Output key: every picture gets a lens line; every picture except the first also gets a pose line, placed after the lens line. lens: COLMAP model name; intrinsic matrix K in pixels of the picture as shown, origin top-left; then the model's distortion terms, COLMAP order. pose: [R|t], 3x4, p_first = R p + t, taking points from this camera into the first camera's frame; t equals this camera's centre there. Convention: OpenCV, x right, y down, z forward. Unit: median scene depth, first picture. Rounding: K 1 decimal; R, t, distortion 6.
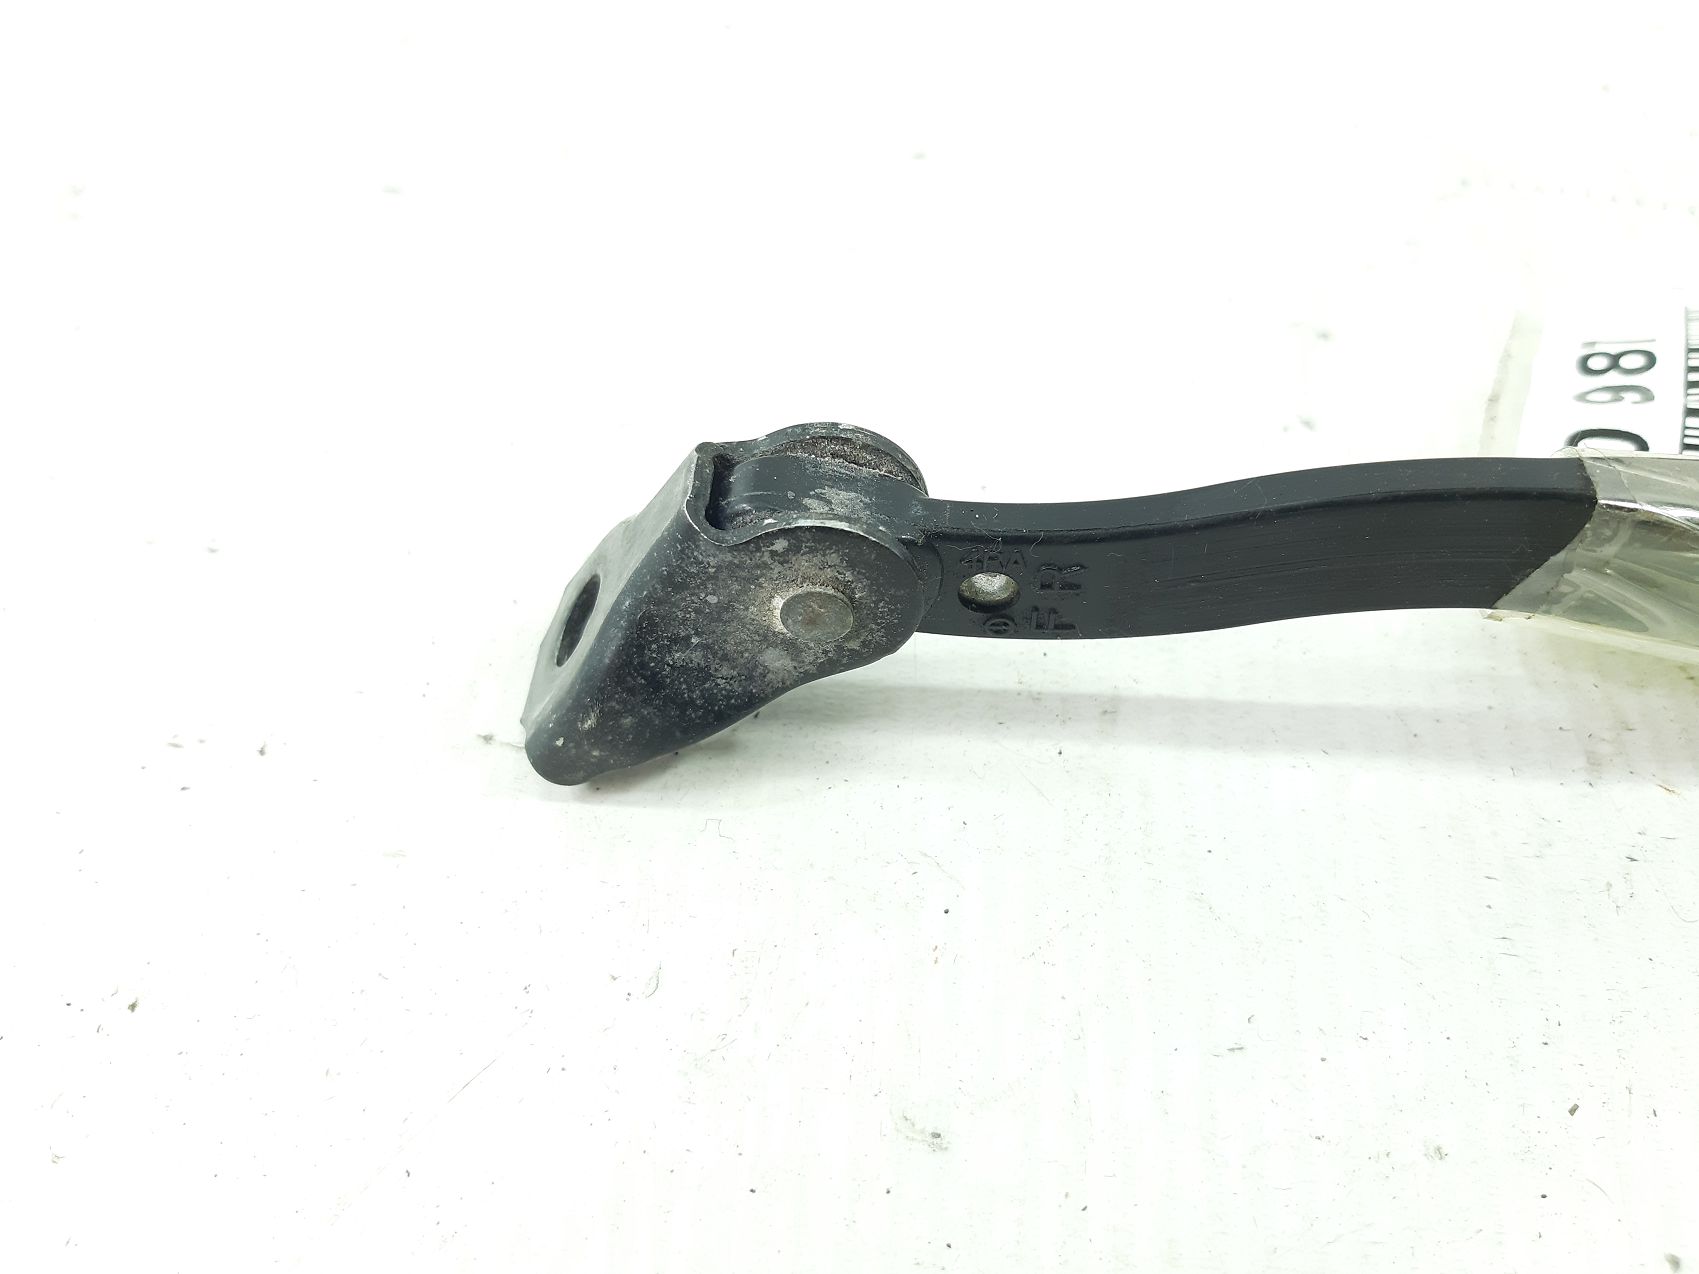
lens RADIAL K [[1437.9, 0, 849.5], [0, 1437.9, 637.0], [0, 0, 1]] dist [0.097174, -0.387553]
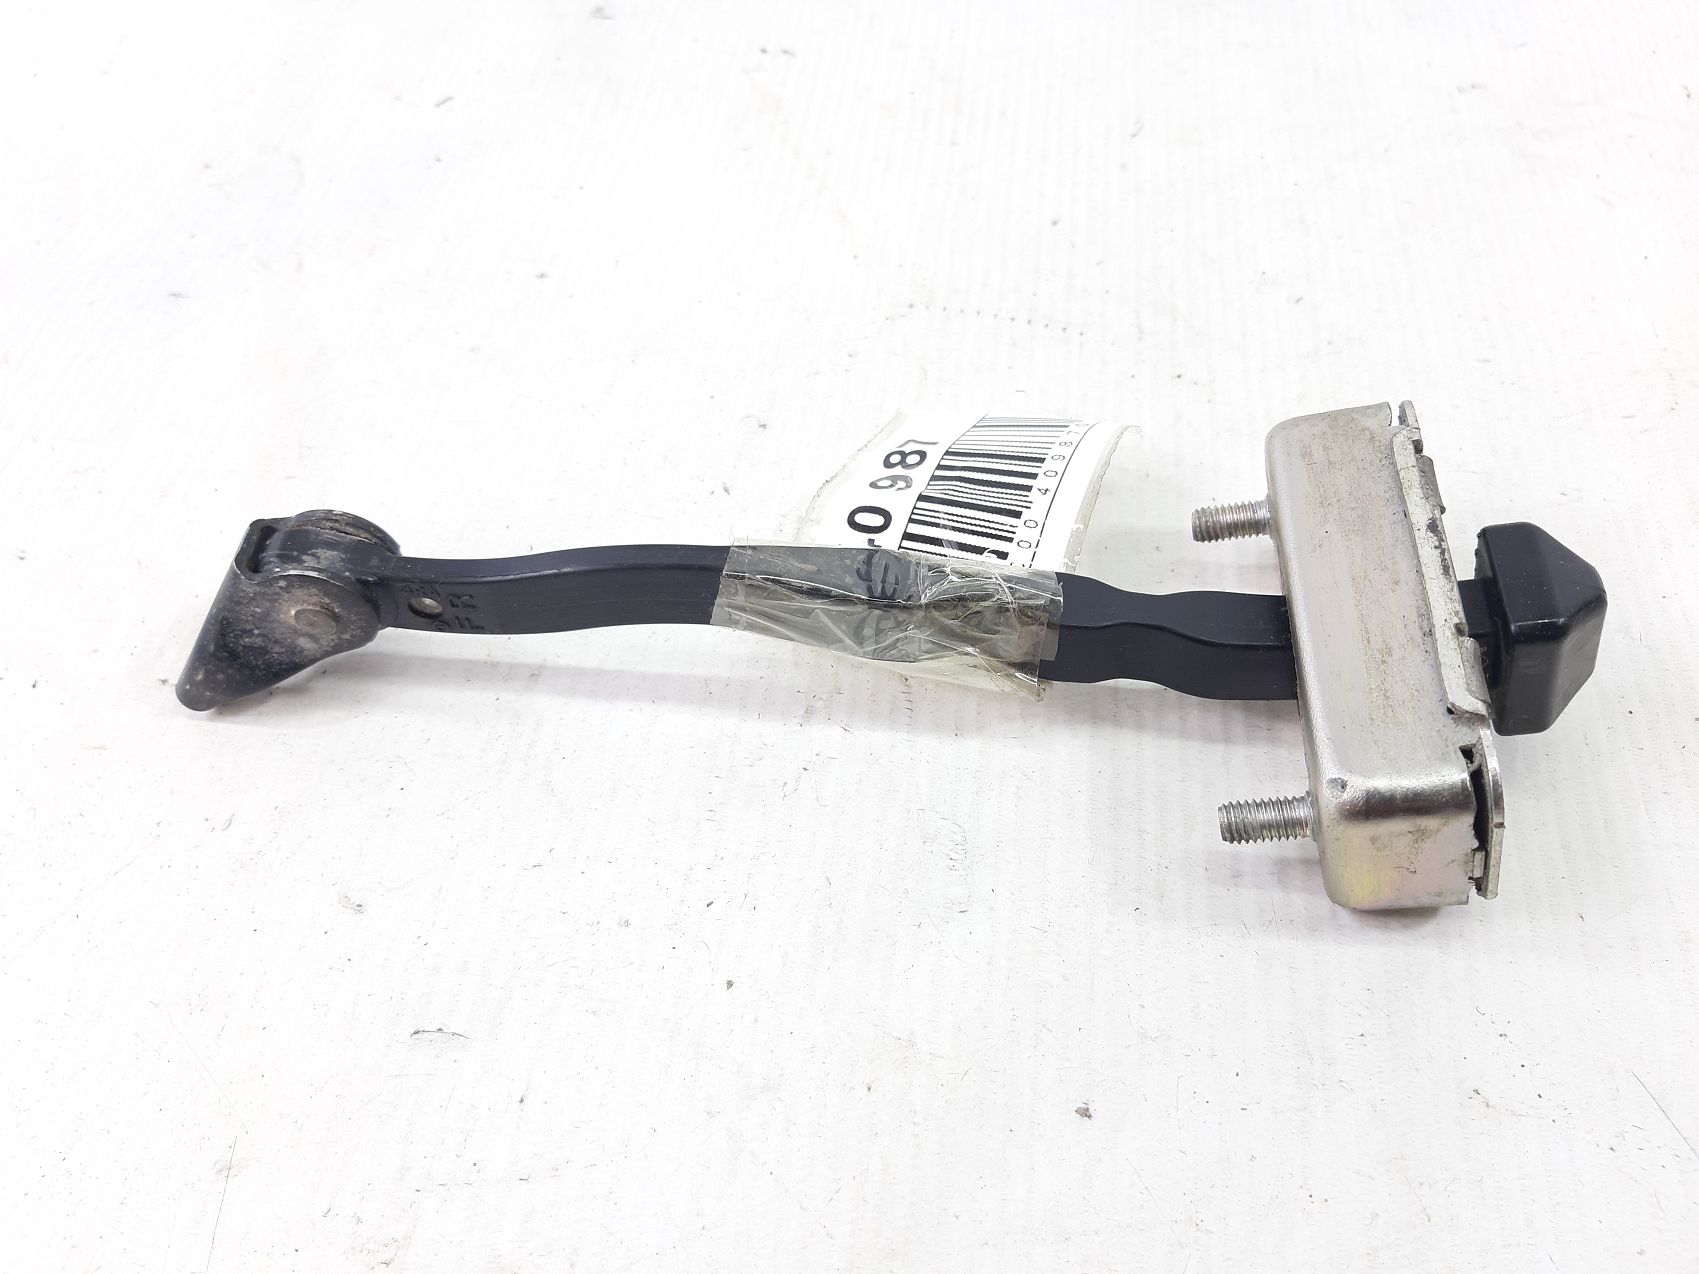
lens RADIAL K [[1332.0, 0, 849.5], [0, 1332.0, 637.0], [0, 0, 1]] dist [-0.000374, -0.140363]
pose [[0.999379, 0.023733, 0.026030, 0.564740], [-0.025152, 0.998135, 0.055631, -0.097722], [-0.024661, -0.056251, 0.998112, -0.615832]]
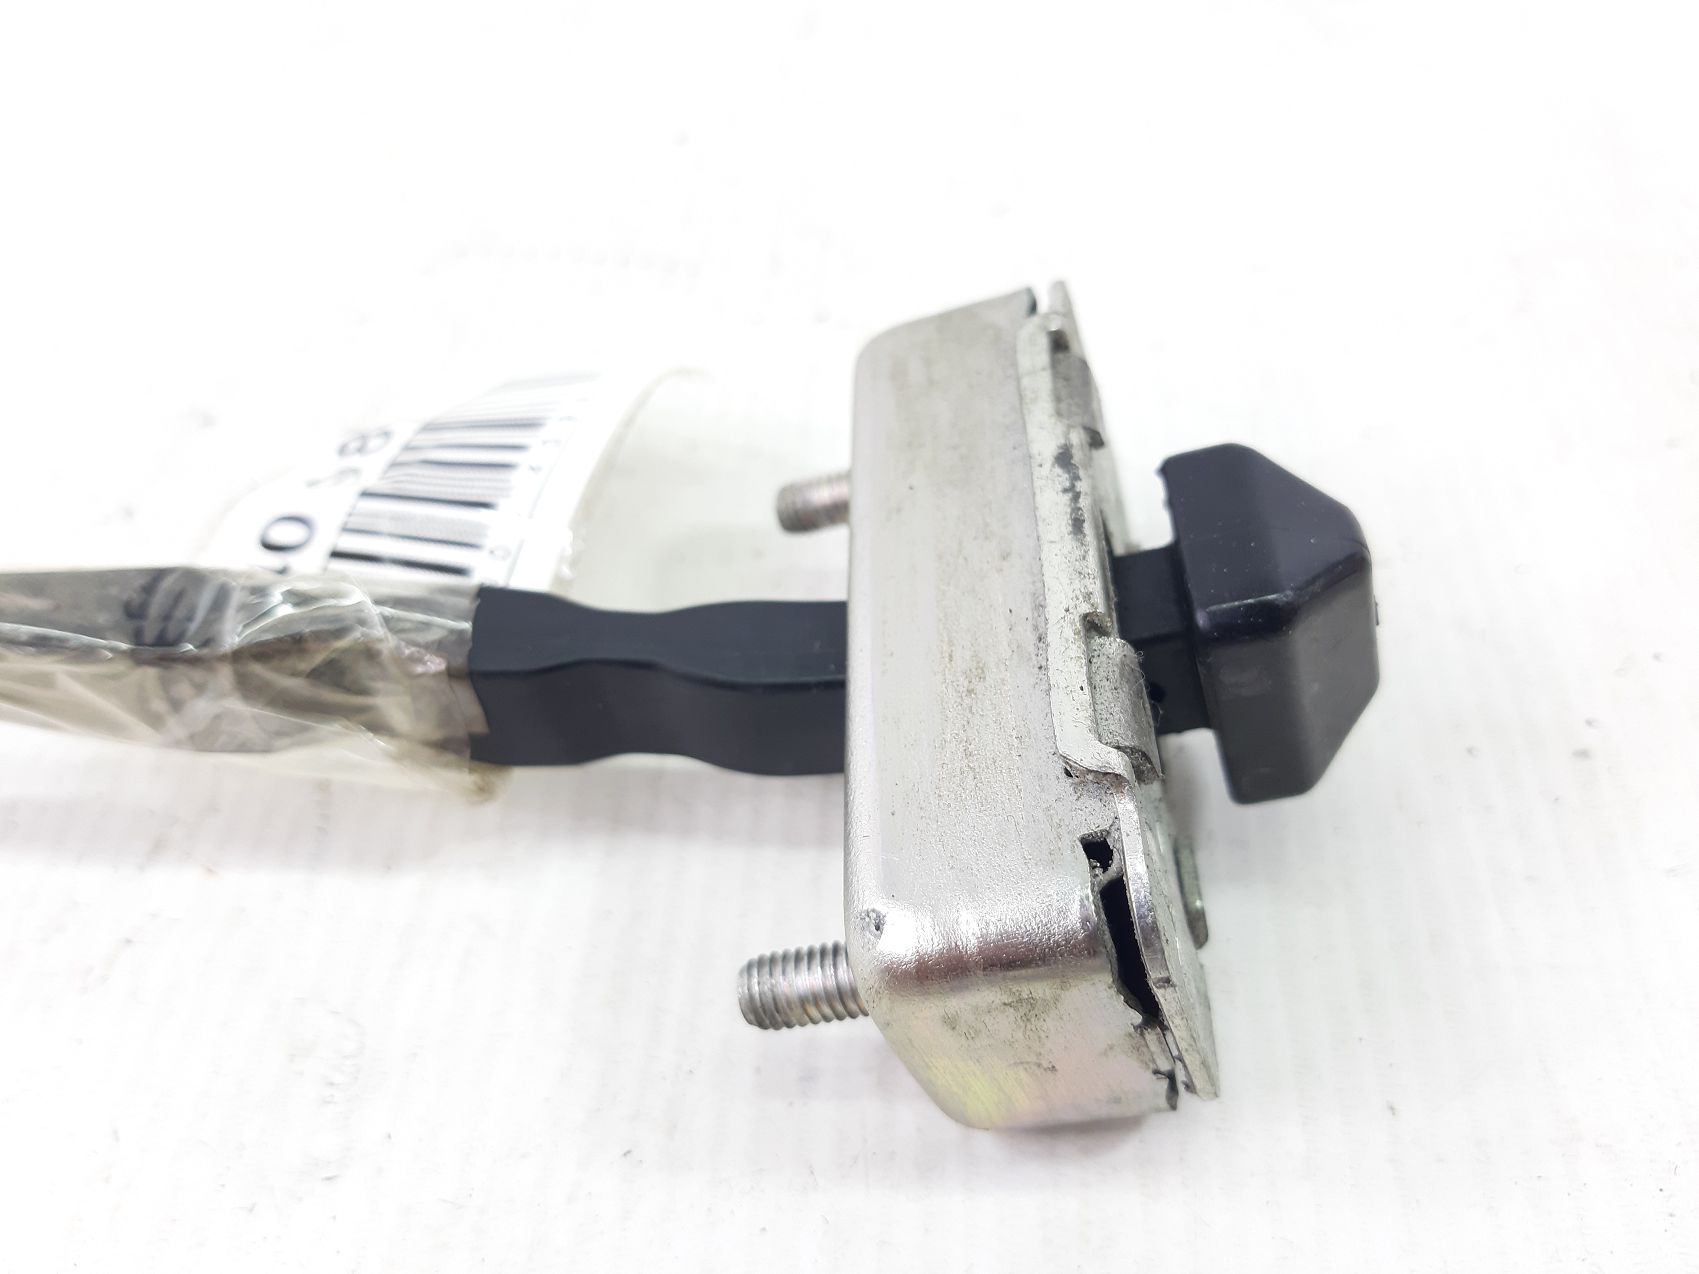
lens RADIAL K [[1437.9, 0, 849.5], [0, 1437.9, 637.0], [0, 0, 1]] dist [0.097174, -0.387553]
pose [[0.995308, -0.041547, 0.087383, 1.007704], [0.042401, 0.999069, -0.007942, -0.038295], [-0.086972, 0.011610, 0.996143, -0.096843]]
